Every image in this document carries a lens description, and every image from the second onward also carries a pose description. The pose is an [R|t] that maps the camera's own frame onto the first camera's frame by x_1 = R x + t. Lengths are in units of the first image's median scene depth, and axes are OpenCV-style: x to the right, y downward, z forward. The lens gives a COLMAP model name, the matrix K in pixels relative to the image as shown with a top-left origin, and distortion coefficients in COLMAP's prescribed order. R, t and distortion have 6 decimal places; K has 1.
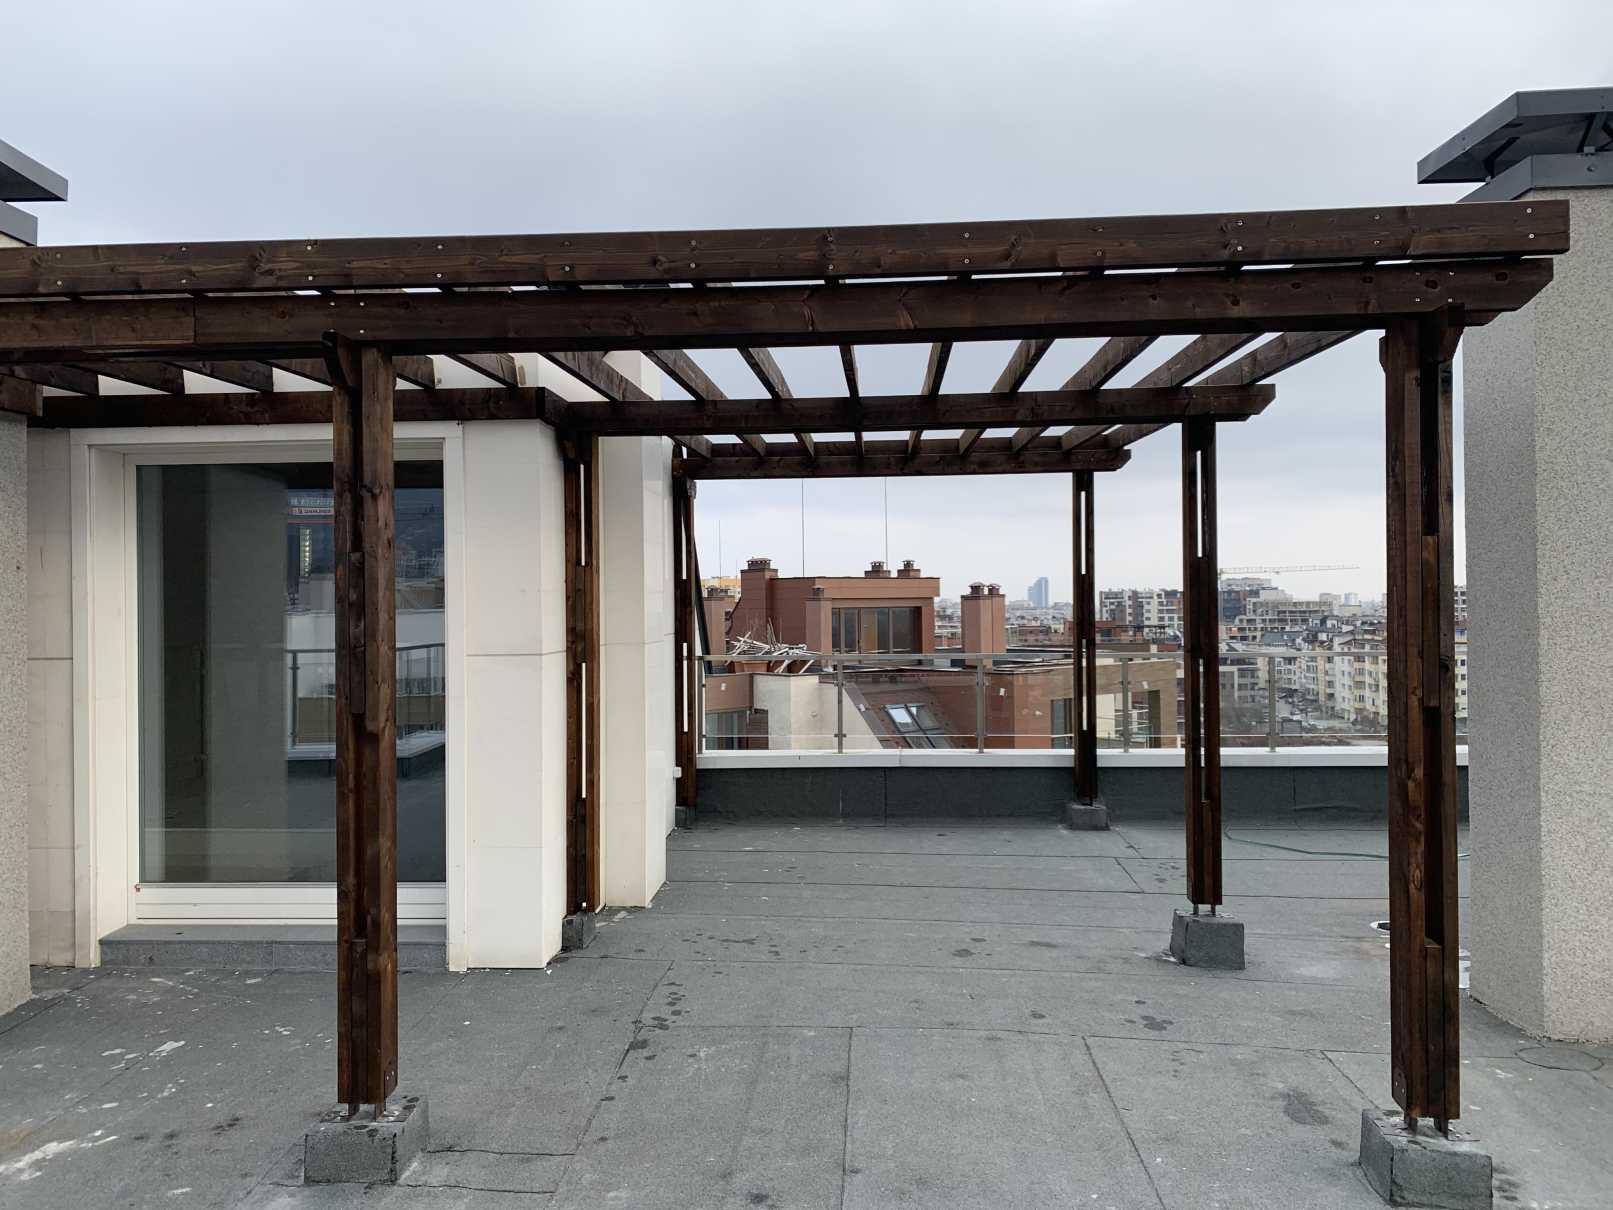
lens RADIAL K [[1229.7, 0, 805.3], [0, 1229.7, 611.3], [0, 0, 1]] dist [0.030686, -0.002873]
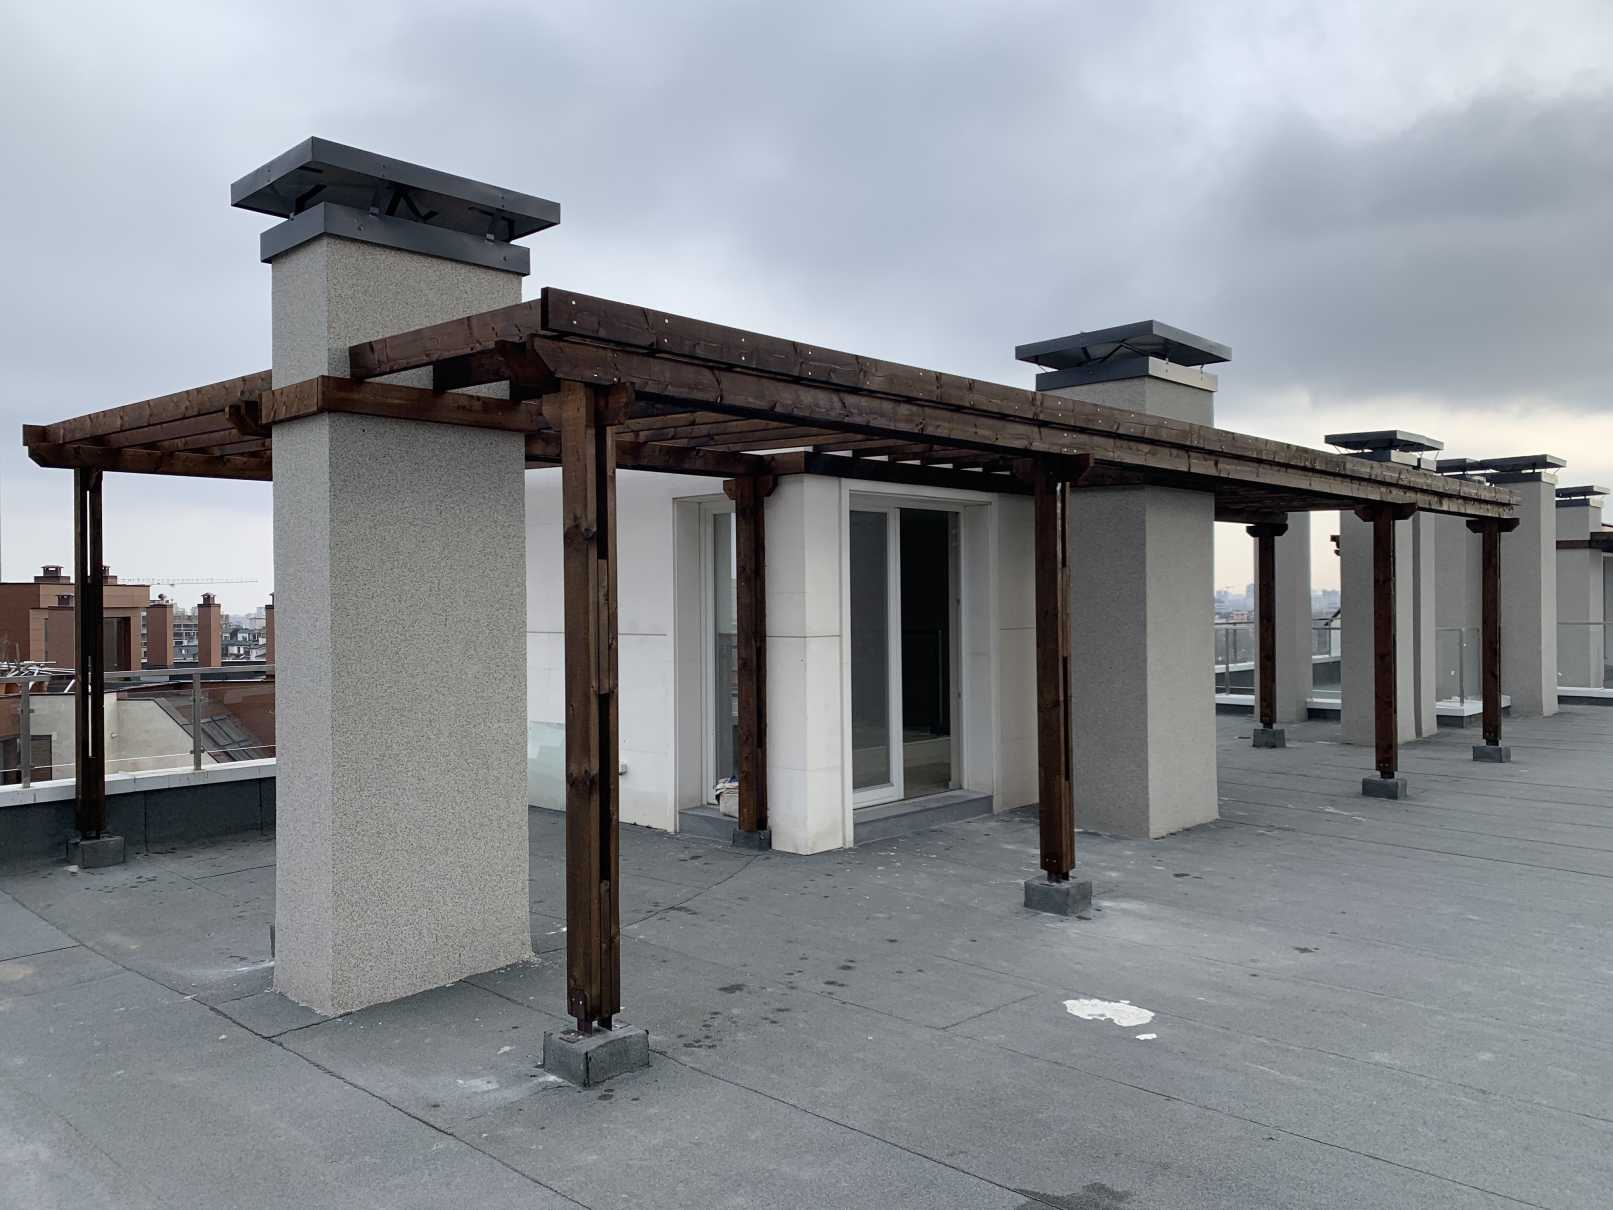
lens RADIAL K [[1229.7, 0, 805.3], [0, 1229.7, 611.3], [0, 0, 1]] dist [0.030686, -0.002873]
pose [[0.638613, 0.002812, 0.769523, -4.039166], [0.005774, 0.999948, -0.008446, 0.036460], [-0.769507, 0.009838, 0.638563, 0.360278]]
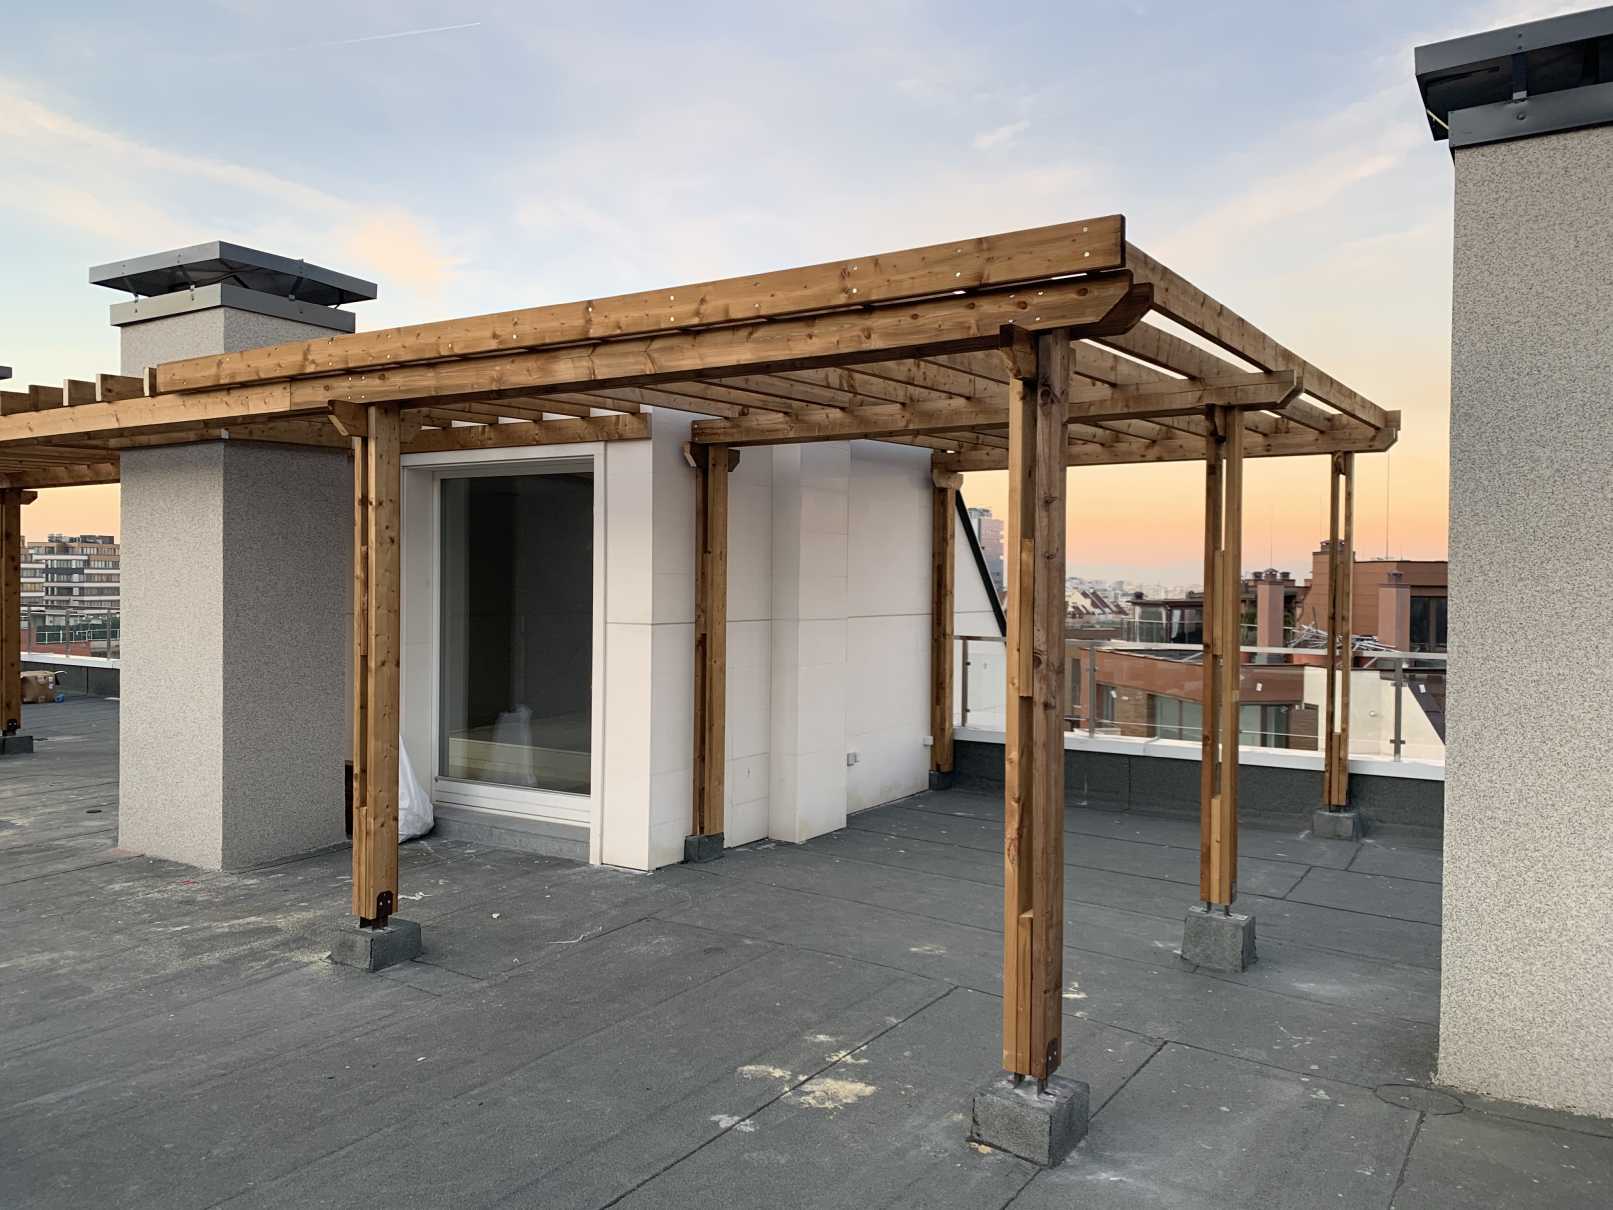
lens RADIAL K [[1230.1, 0, 802.8], [0, 1230.1, 589.5], [0, 0, 1]] dist [0.057576, 0.000751]
pose [[0.879818, 0.020345, -0.474875, 0.452952], [-0.021384, 0.999766, 0.003214, -0.007269], [0.474830, 0.007327, 0.880047, -0.024115]]
